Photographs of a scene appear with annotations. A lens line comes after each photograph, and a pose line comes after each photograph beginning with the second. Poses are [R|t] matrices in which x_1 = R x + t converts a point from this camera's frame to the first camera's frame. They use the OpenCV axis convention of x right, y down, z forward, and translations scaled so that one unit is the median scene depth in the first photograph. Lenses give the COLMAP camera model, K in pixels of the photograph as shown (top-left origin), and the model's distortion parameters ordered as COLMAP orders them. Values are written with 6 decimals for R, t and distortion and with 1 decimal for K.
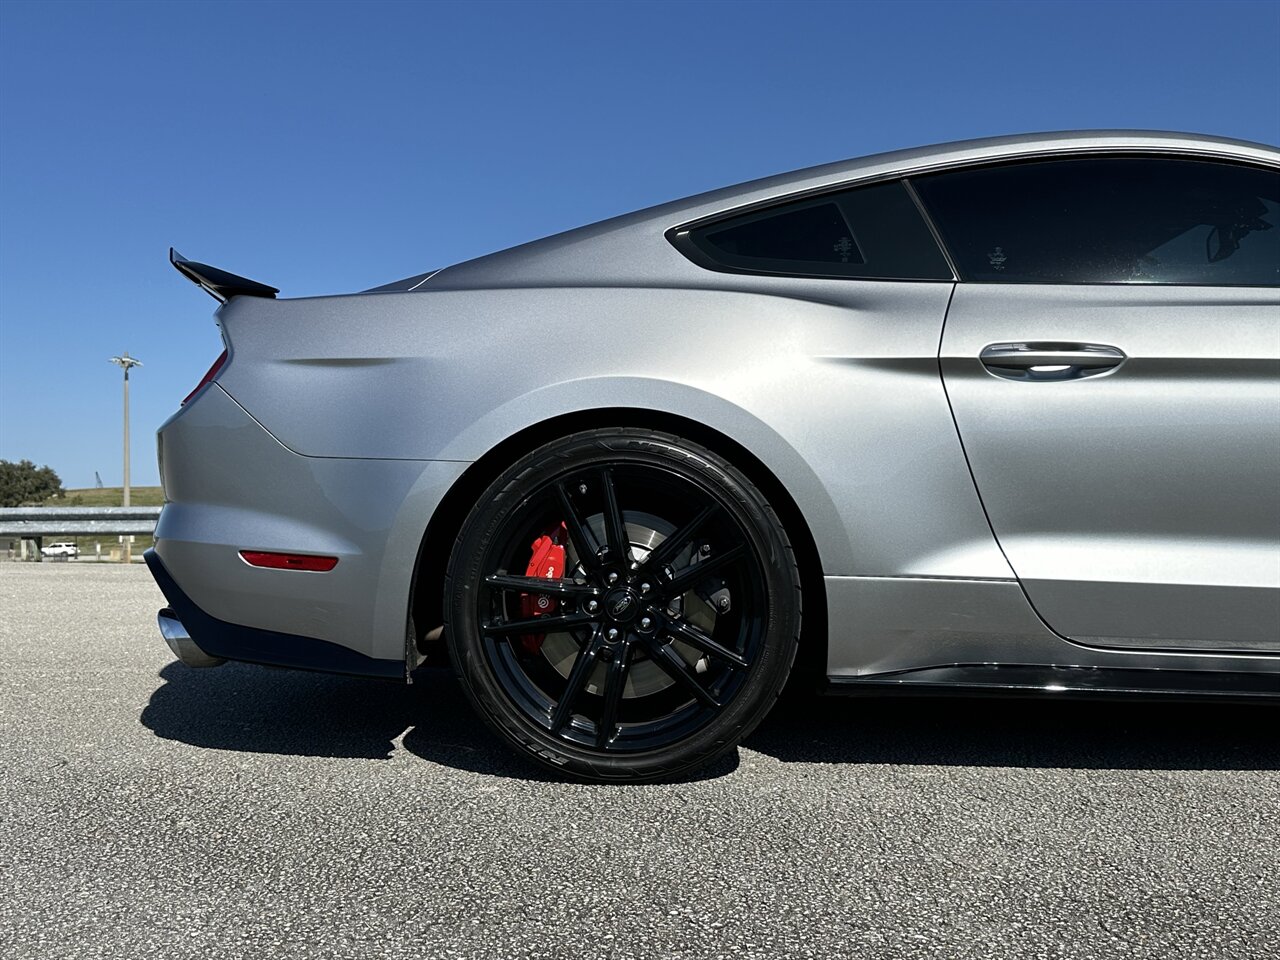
lens RADIAL K [[1344.1, 0, 630.9], [0, 1344.1, 475.9], [0, 0, 1]] dist [0.156962, -0.288138]
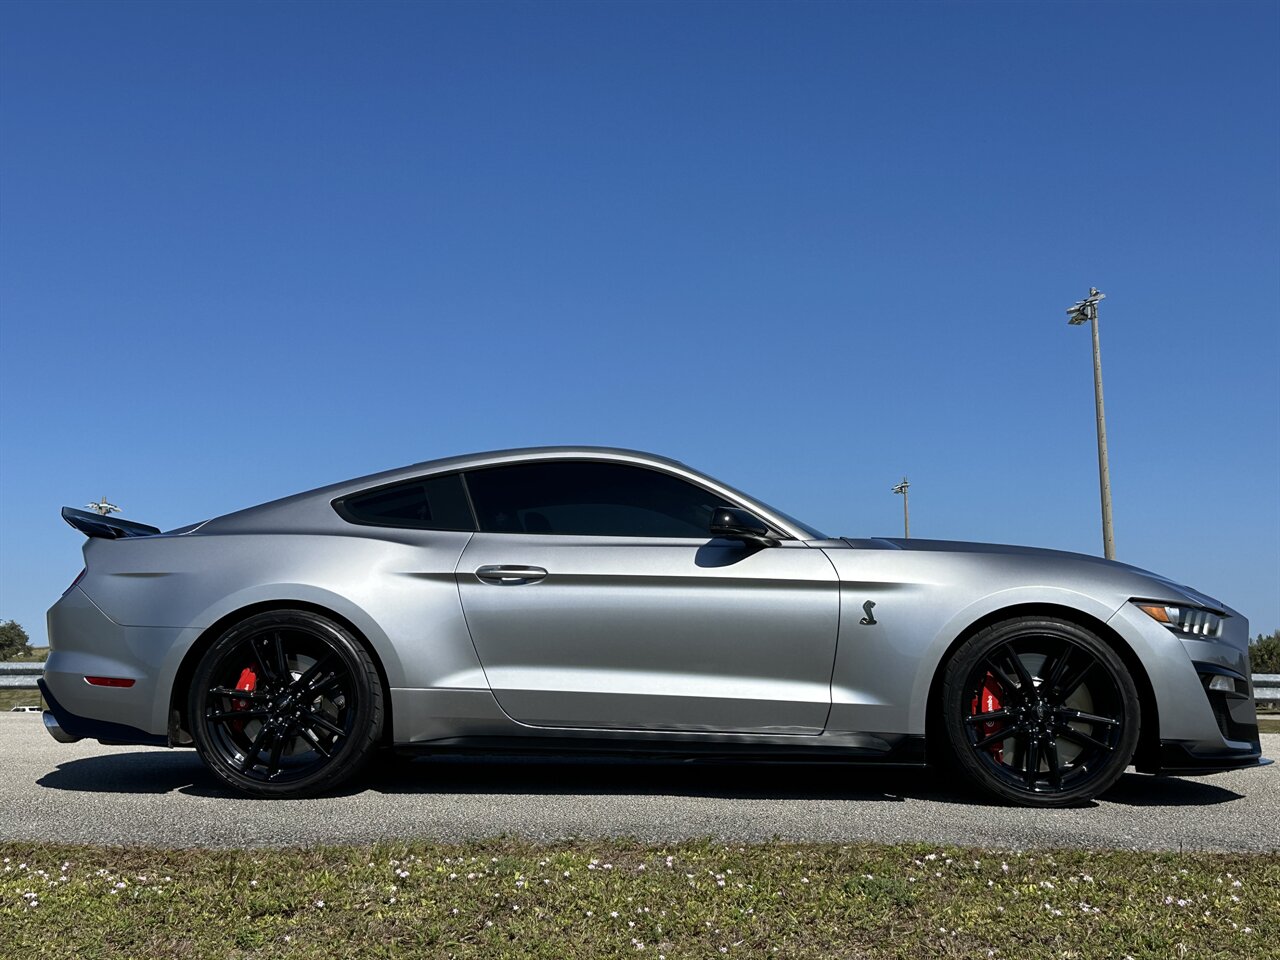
lens RADIAL K [[1461.2, 0, 634.9], [0, 1461.2, 483.2], [0, 0, 1]] dist [0.218890, -0.544451]
pose [[0.999946, 0.001941, -0.010213, 0.502143], [-0.002954, 0.994965, -0.100177, -0.006045], [0.009967, 0.100201, 0.994917, -1.086353]]
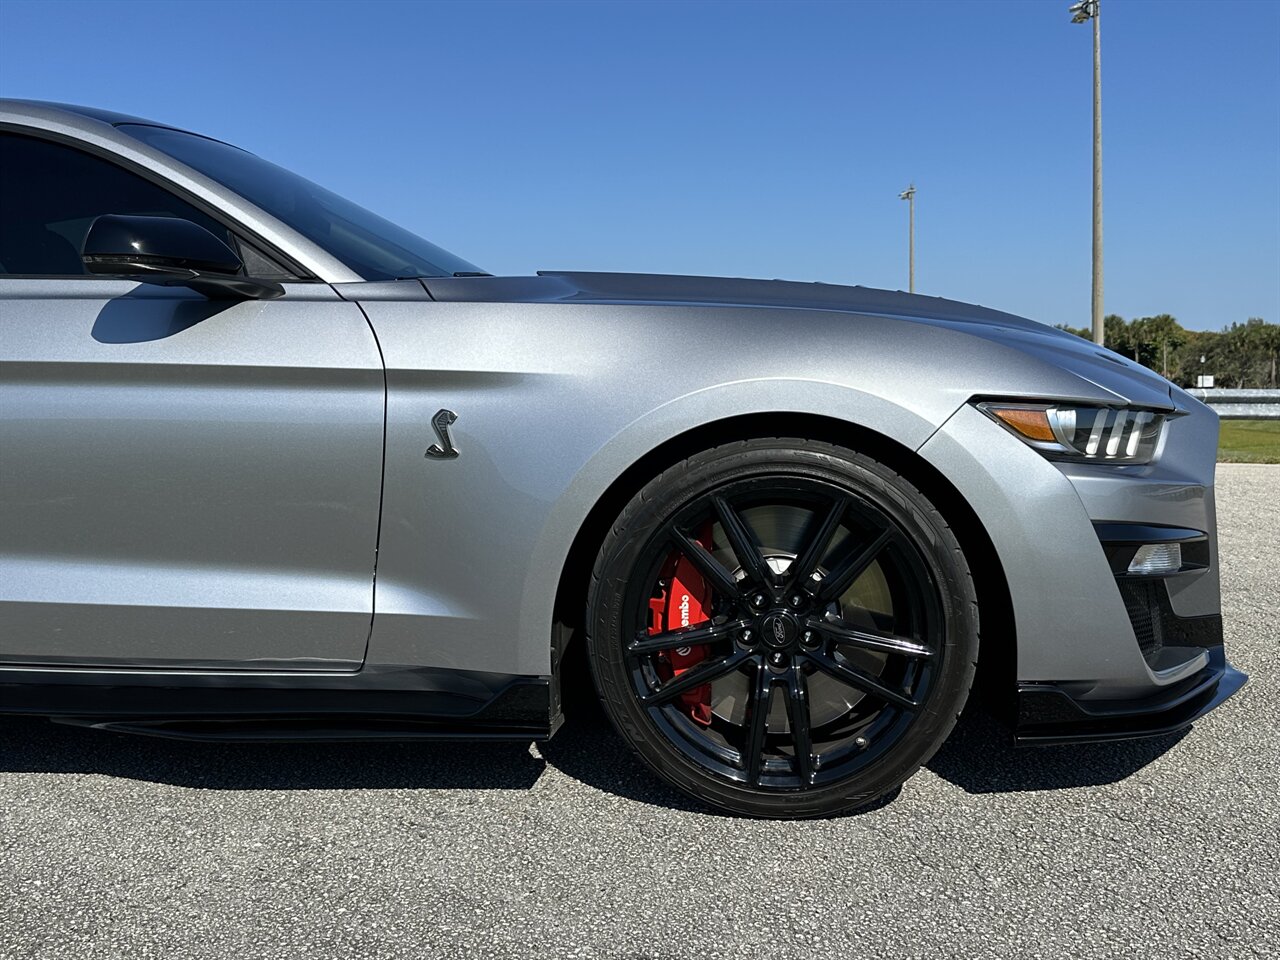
lens RADIAL K [[1344.1, 0, 630.9], [0, 1344.1, 475.9], [0, 0, 1]] dist [0.156962, -0.288138]
pose [[0.999552, -0.006864, -0.029131, 0.959586], [0.009876, 0.994472, 0.104533, -0.098939], [0.028253, -0.104774, 0.994095, 0.060505]]
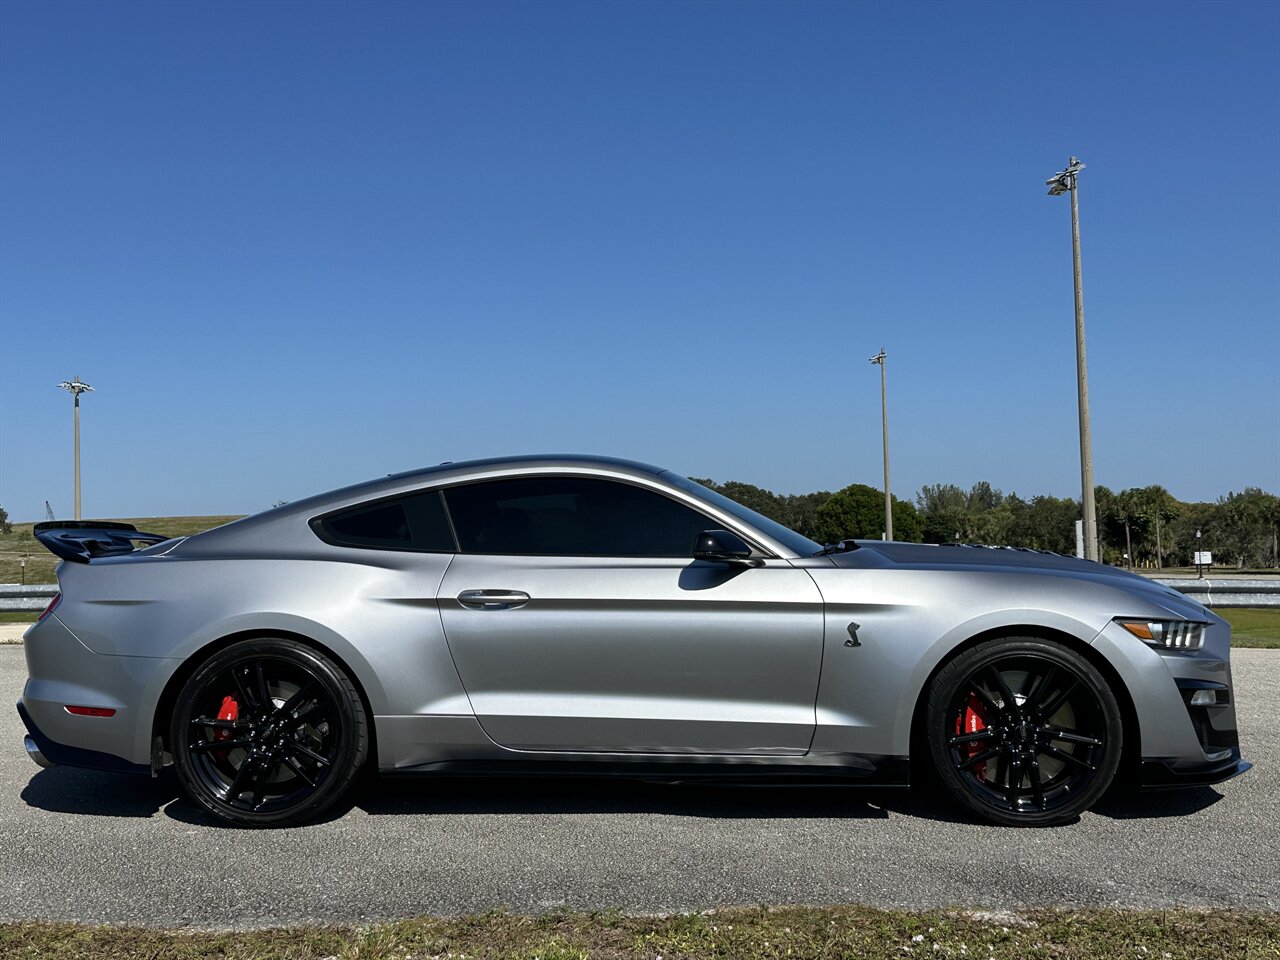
lens RADIAL K [[1461.2, 0, 634.9], [0, 1461.2, 483.2], [0, 0, 1]] dist [0.218890, -0.544451]
pose [[0.999933, -0.010724, 0.004430, 0.497333], [0.010791, 0.999822, -0.015462, -0.214108], [-0.004264, 0.015509, 0.999871, -1.071542]]
